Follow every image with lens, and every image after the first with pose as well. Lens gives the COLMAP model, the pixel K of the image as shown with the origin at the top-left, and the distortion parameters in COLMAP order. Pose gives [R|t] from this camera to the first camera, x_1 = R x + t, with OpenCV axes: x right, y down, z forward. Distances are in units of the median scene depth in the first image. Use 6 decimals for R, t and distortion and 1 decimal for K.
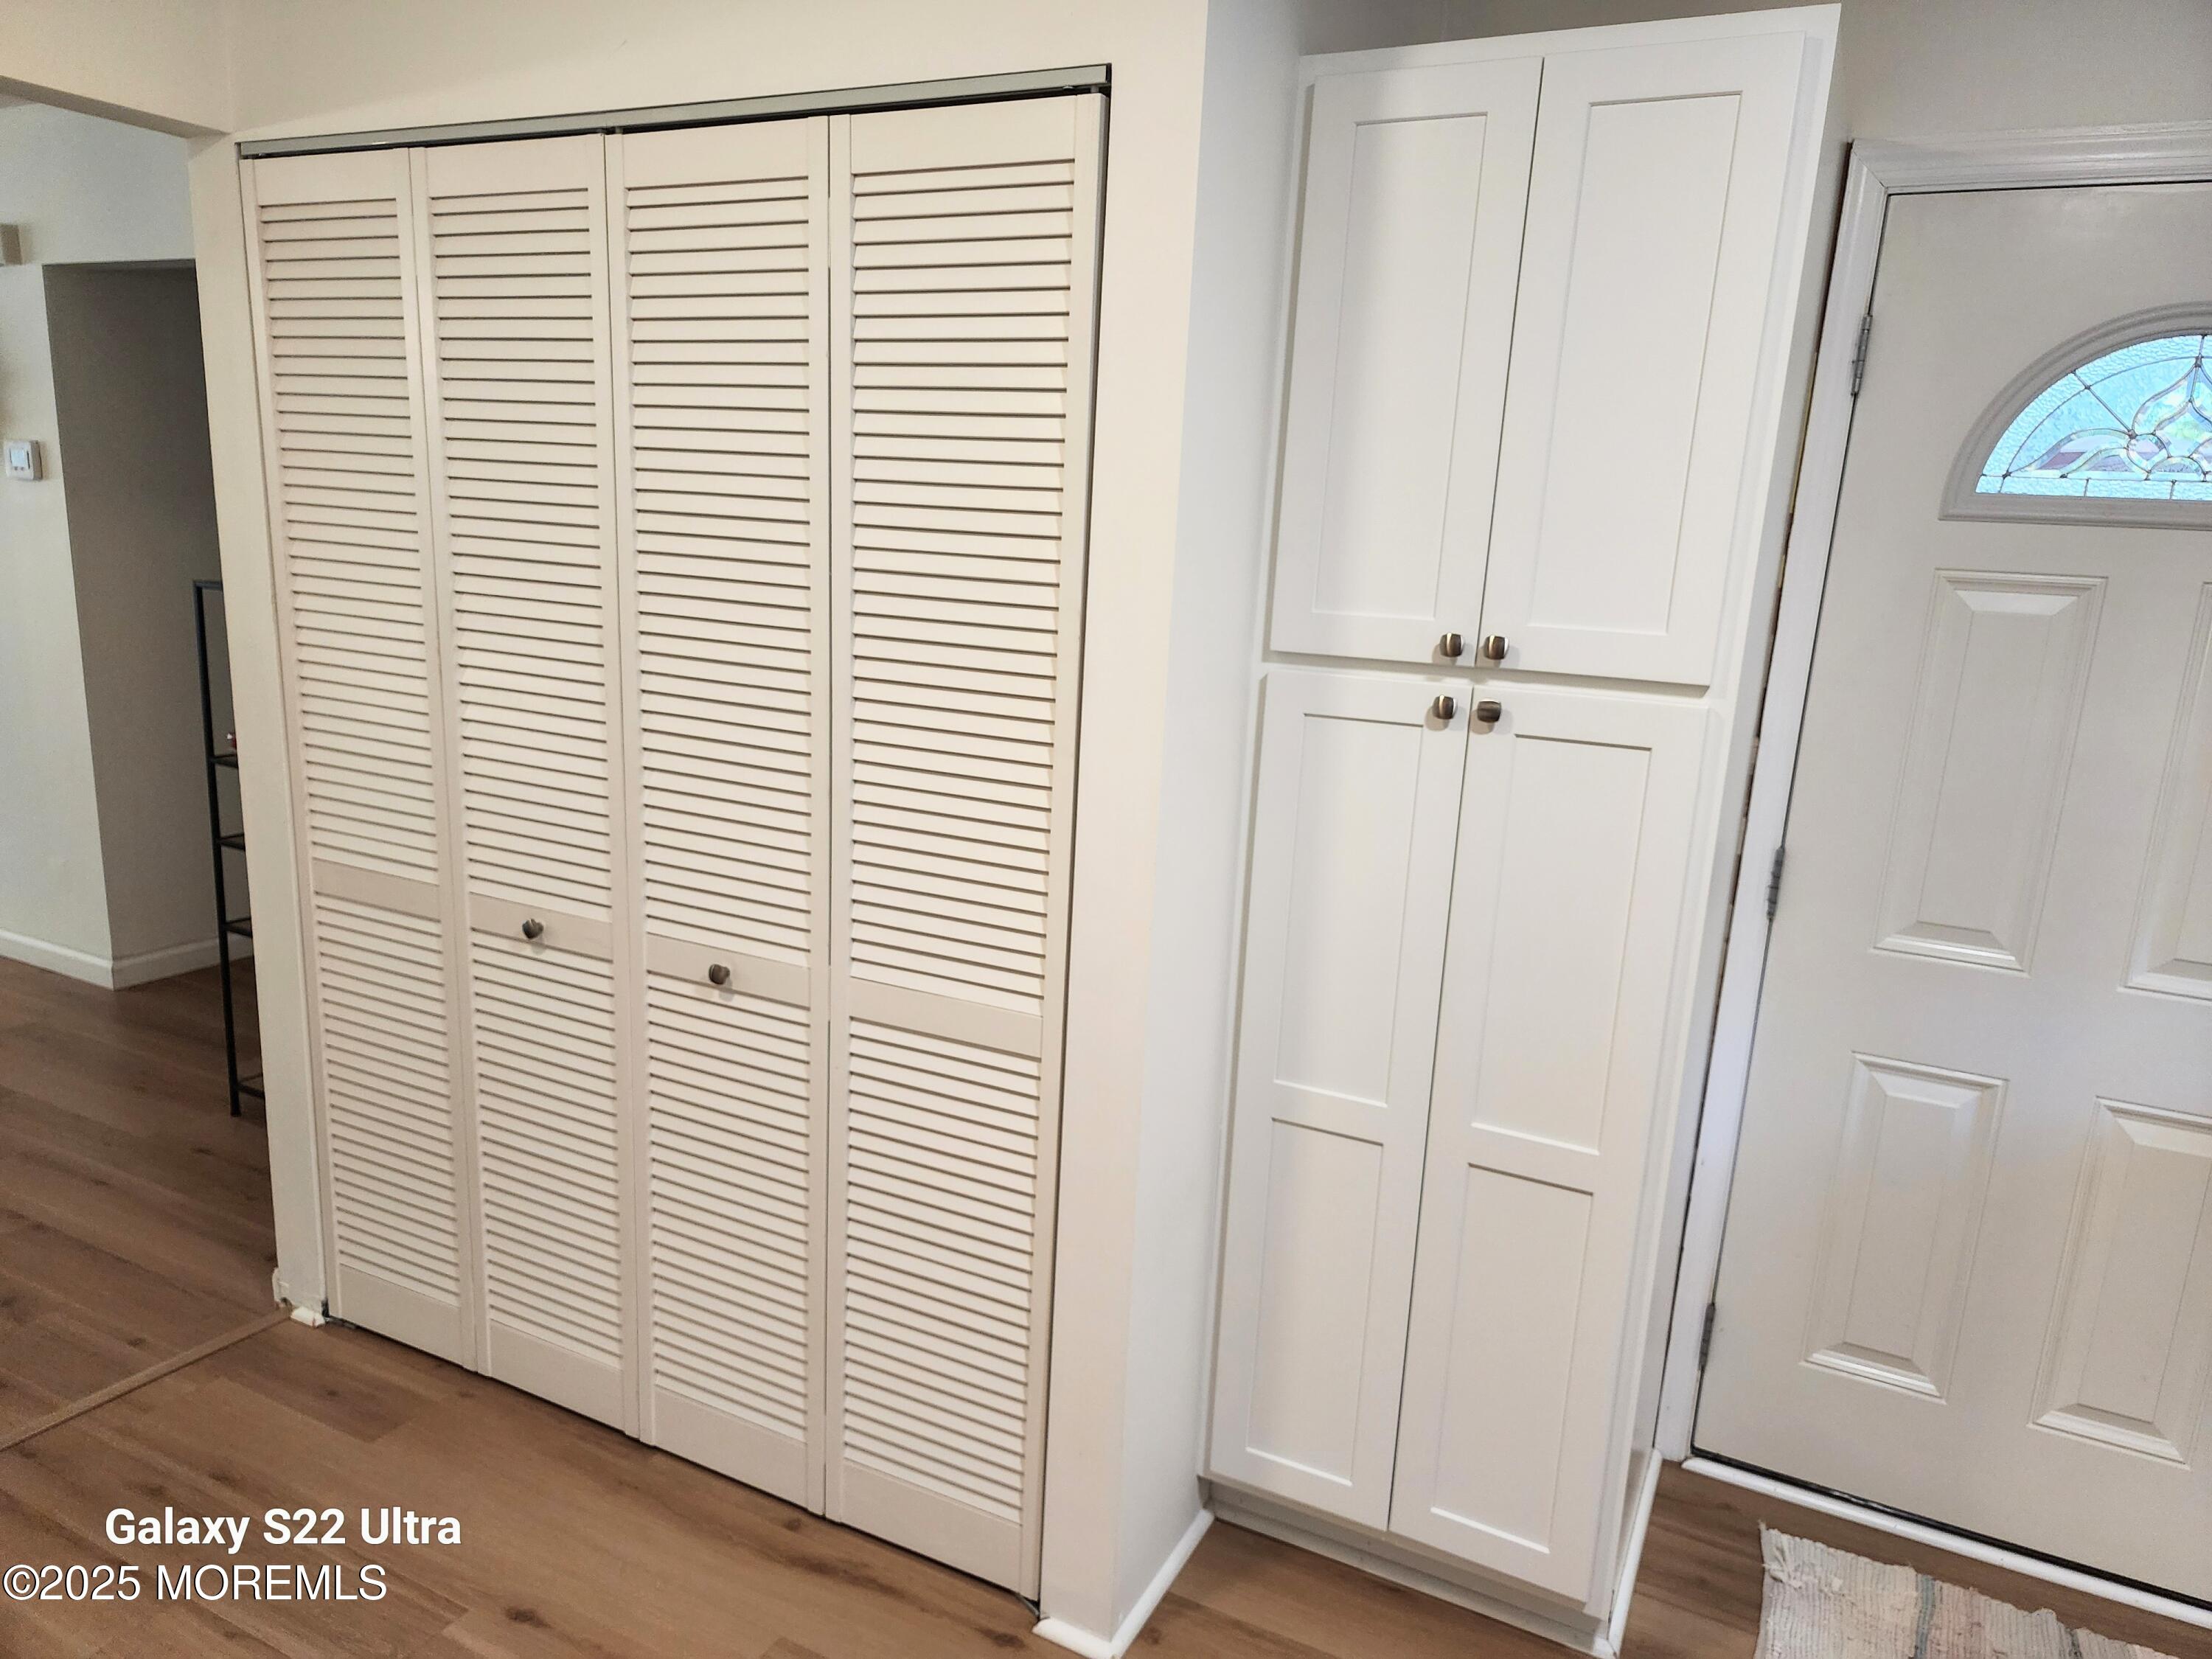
lens RADIAL K [[1483.6, 0, 1106.6], [0, 1483.6, 832.4], [0, 0, 1]] dist [0.031407, -0.014965]
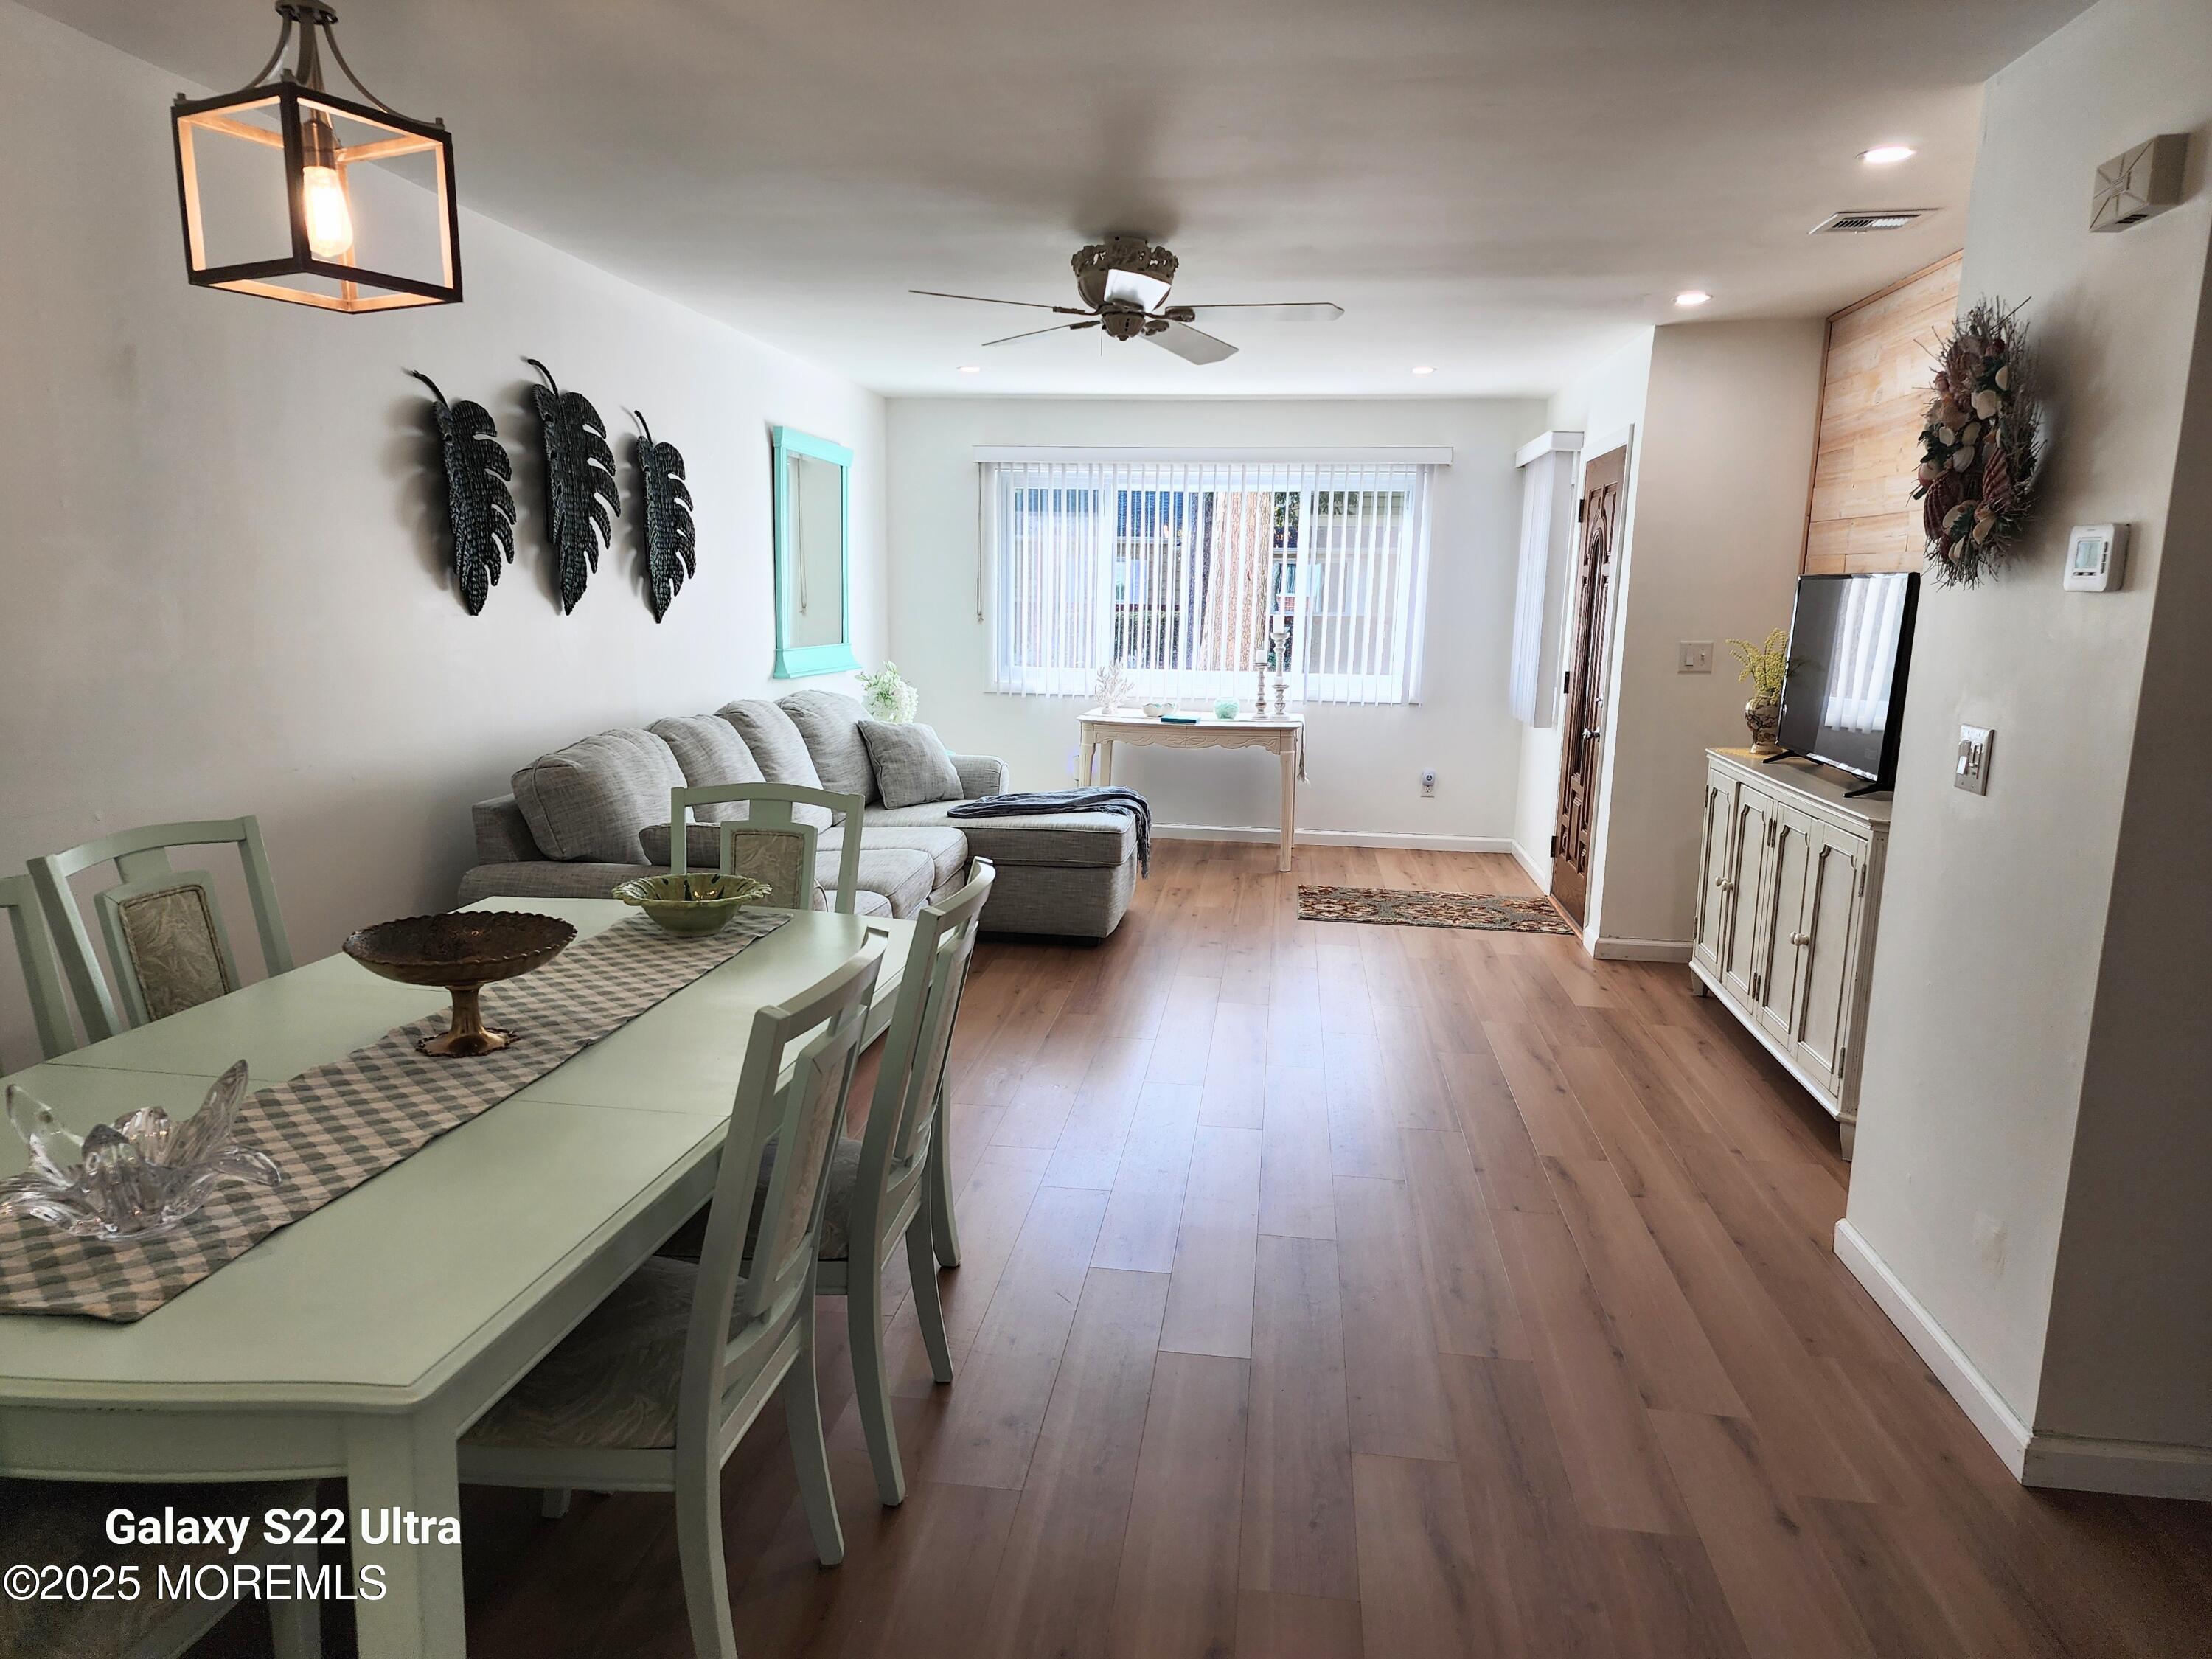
lens RADIAL K [[1483.6, 0, 1106.9], [0, 1483.6, 837.9], [0, 0, 1]] dist [0.031407, -0.014965]
pose [[0.325813, 0.131005, -0.936314, -0.299482], [-0.214655, 0.974740, 0.061688, -0.100028], [0.920744, 0.180886, 0.345704, 0.479349]]
